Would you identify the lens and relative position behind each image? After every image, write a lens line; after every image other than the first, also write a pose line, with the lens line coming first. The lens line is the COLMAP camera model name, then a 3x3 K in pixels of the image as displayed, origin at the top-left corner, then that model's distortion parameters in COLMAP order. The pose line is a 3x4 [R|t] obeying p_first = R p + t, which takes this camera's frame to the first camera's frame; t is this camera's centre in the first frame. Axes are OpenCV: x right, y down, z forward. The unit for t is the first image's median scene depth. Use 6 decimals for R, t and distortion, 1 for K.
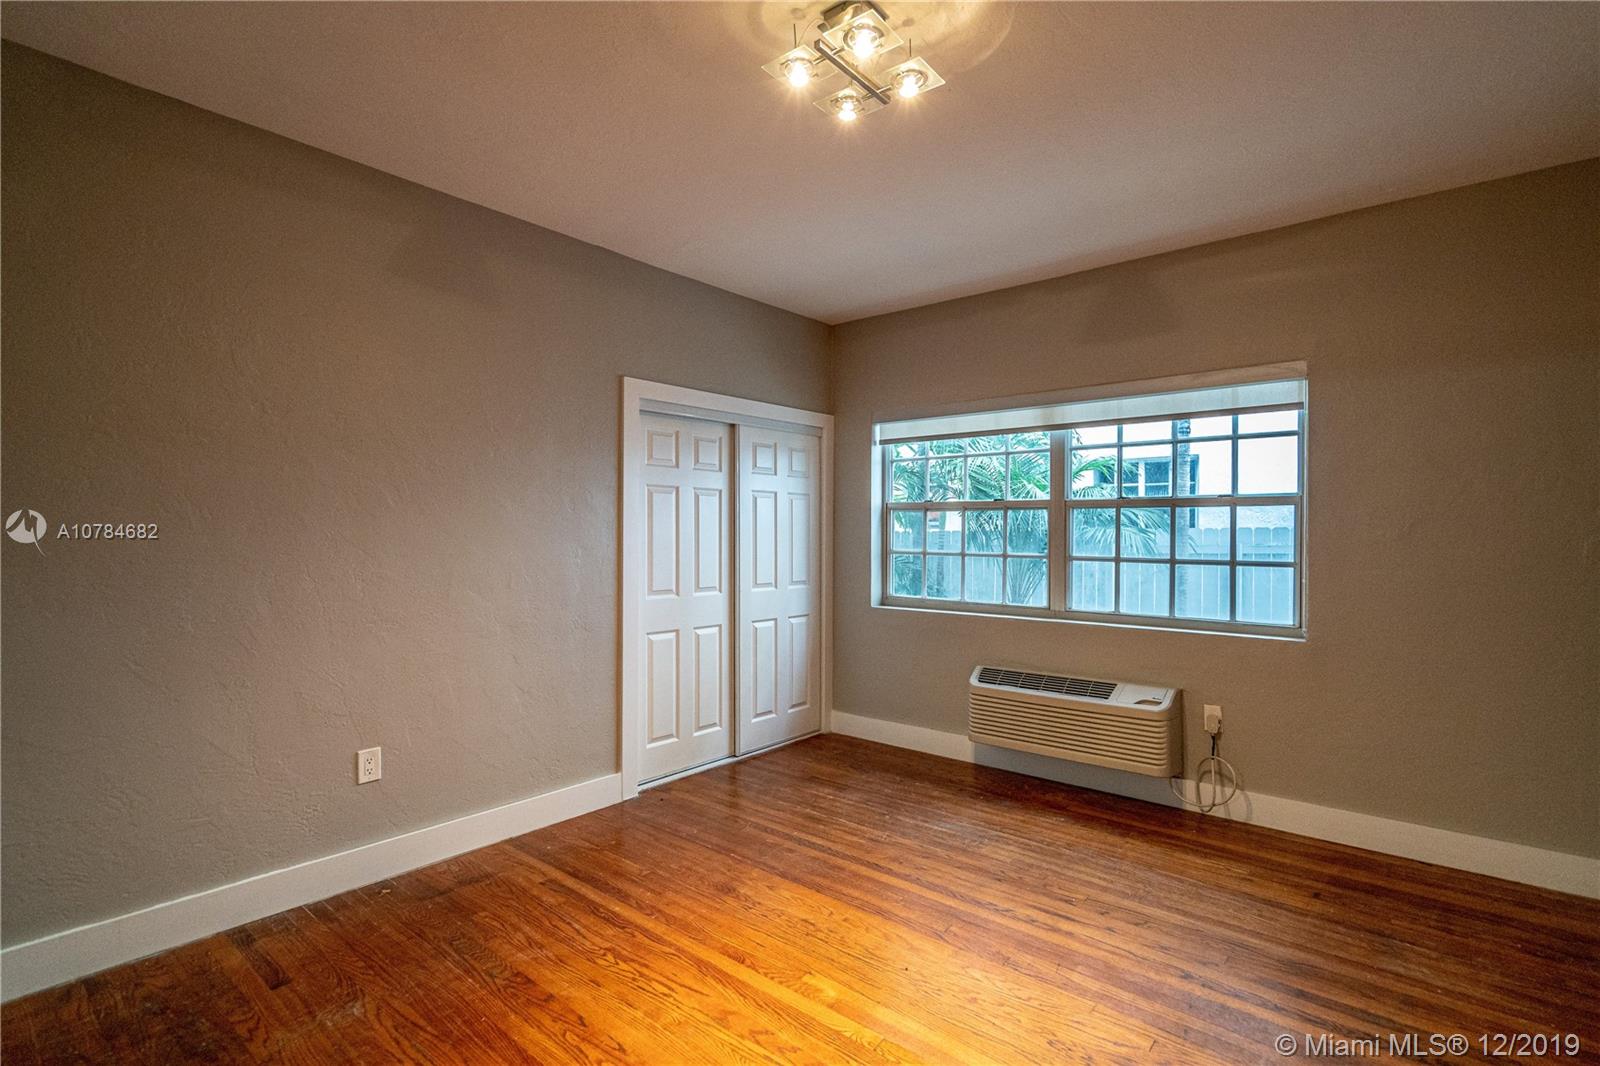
lens RADIAL K [[746.9, 0, 801.2], [0, 746.9, 538.4], [0, 0, 1]] dist [-0.004227, 0.000829]
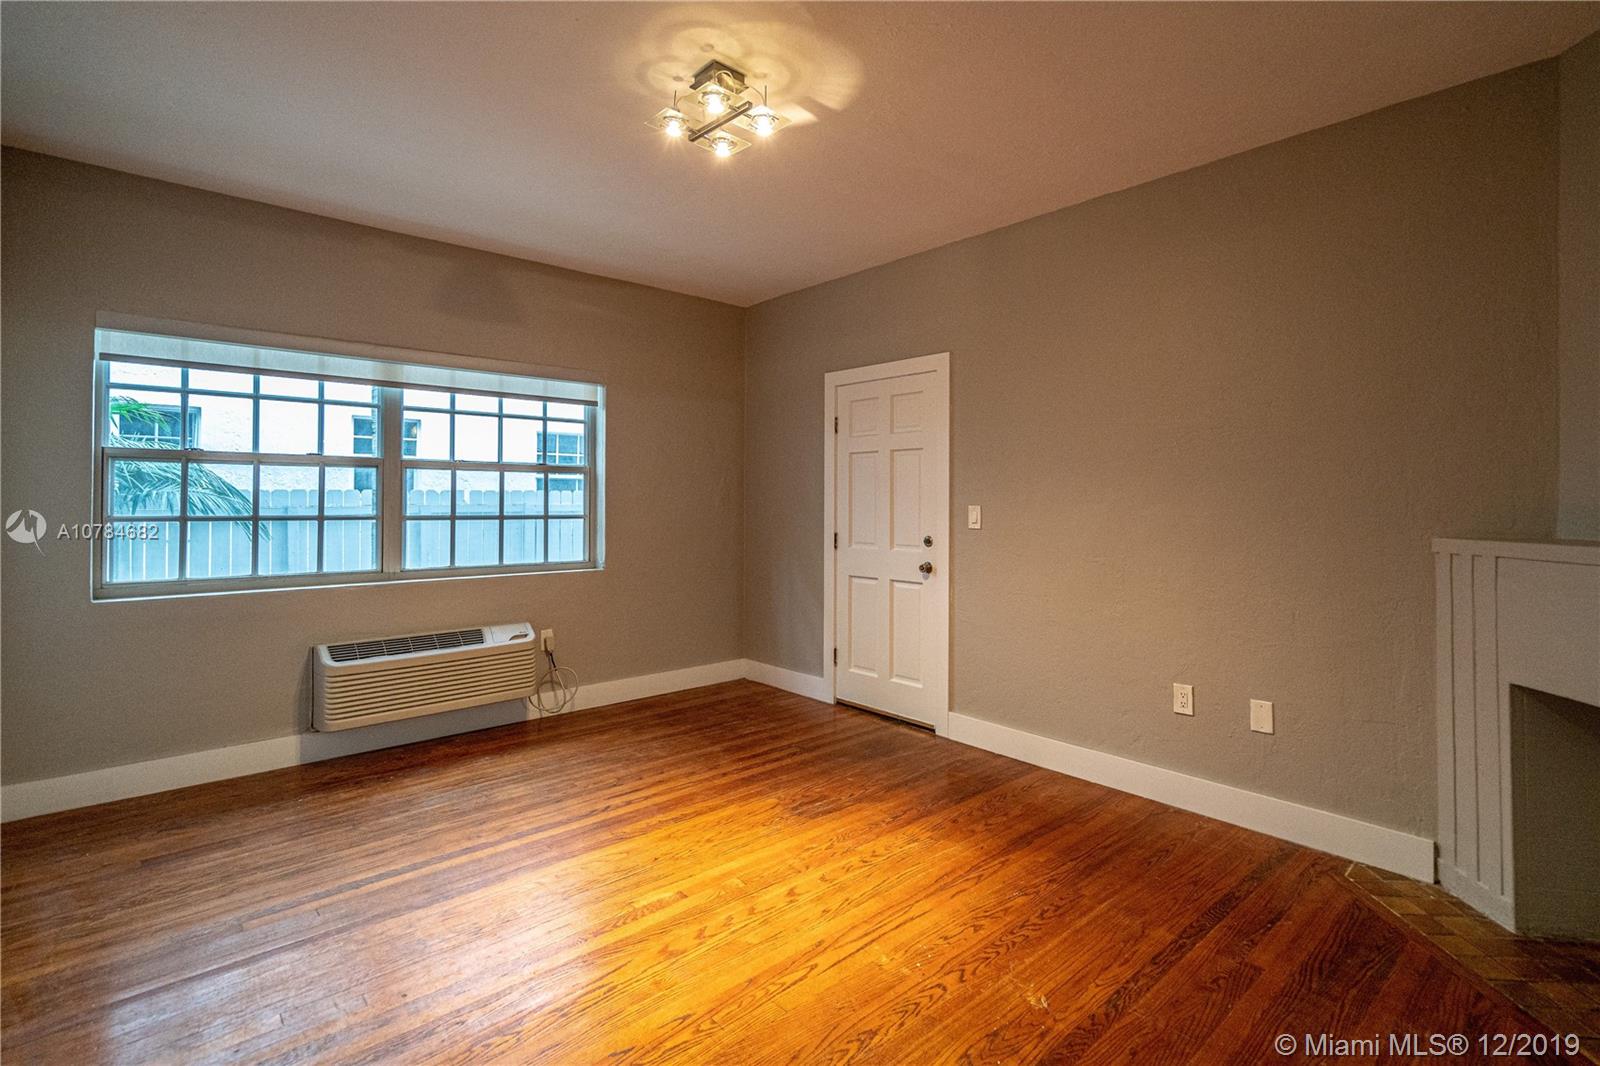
lens RADIAL K [[746.9, 0, 808.9], [0, 746.9, 500.1], [0, 0, 1]] dist [-0.004227, 0.000829]
pose [[0.143590, -0.001408, 0.989636, -0.657608], [0.007319, 0.999973, 0.000361, 0.007264], [-0.989610, 0.007191, 0.143596, 0.388600]]
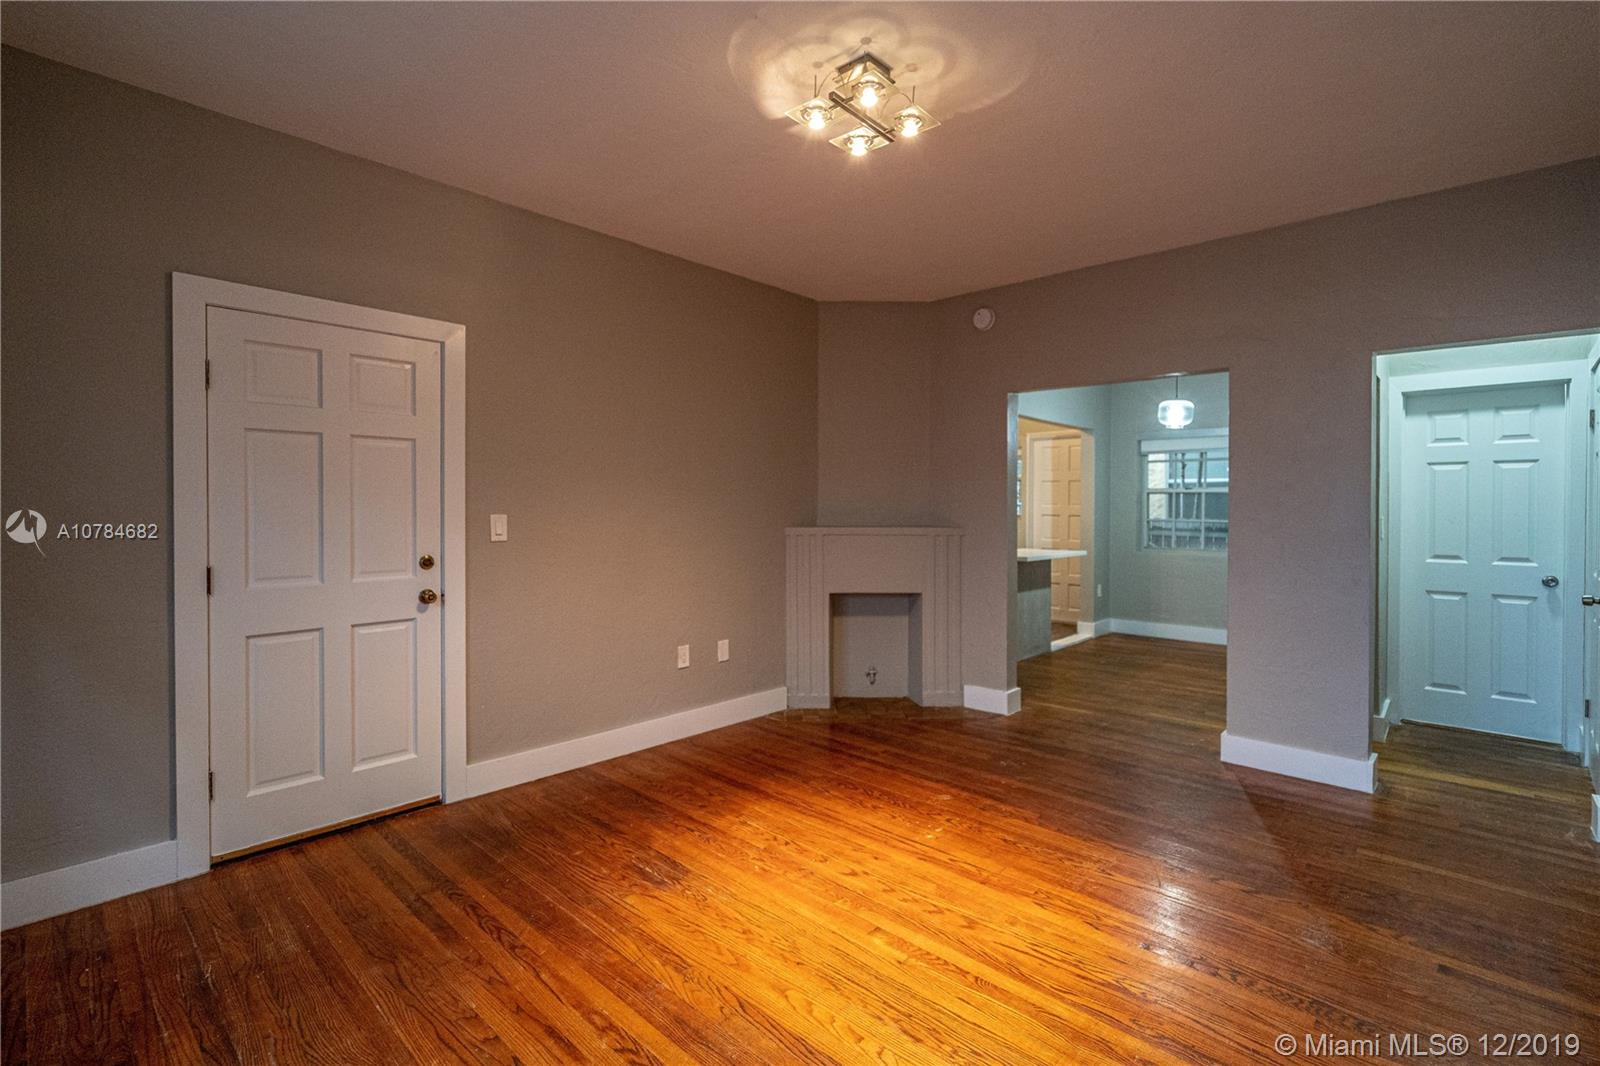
lens RADIAL K [[746.9, 0, 794.7], [0, 746.9, 522.5], [0, 0, 1]] dist [-0.004227, 0.000829]
pose [[-0.998461, -0.007281, 0.054970, 0.064588], [-0.005351, 0.999367, 0.035183, -0.009747], [-0.055191, 0.034835, -0.997868, 1.275833]]
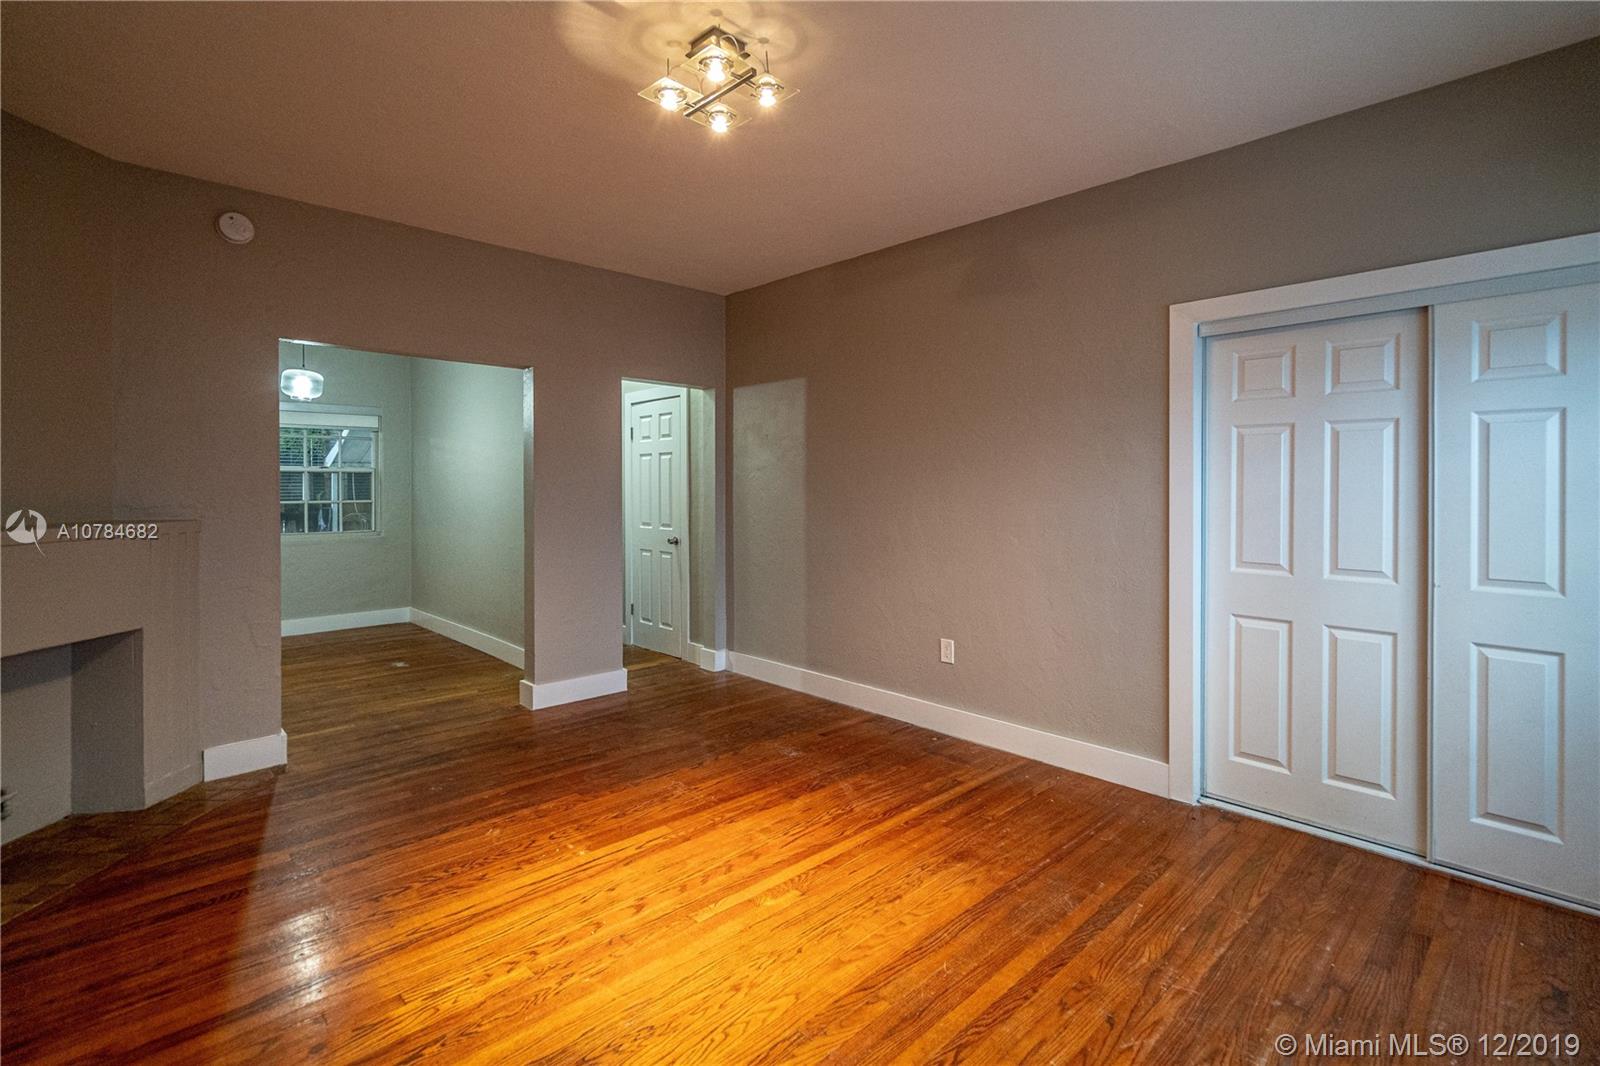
lens RADIAL K [[746.9, 0, 817.2], [0, 746.9, 488.2], [0, 0, 1]] dist [-0.004227, 0.000829]
pose [[-0.087637, 0.000528, -0.996152, 0.708445], [-0.010450, 0.999944, 0.001450, -0.002254], [0.996098, 0.010537, -0.087627, 0.727347]]
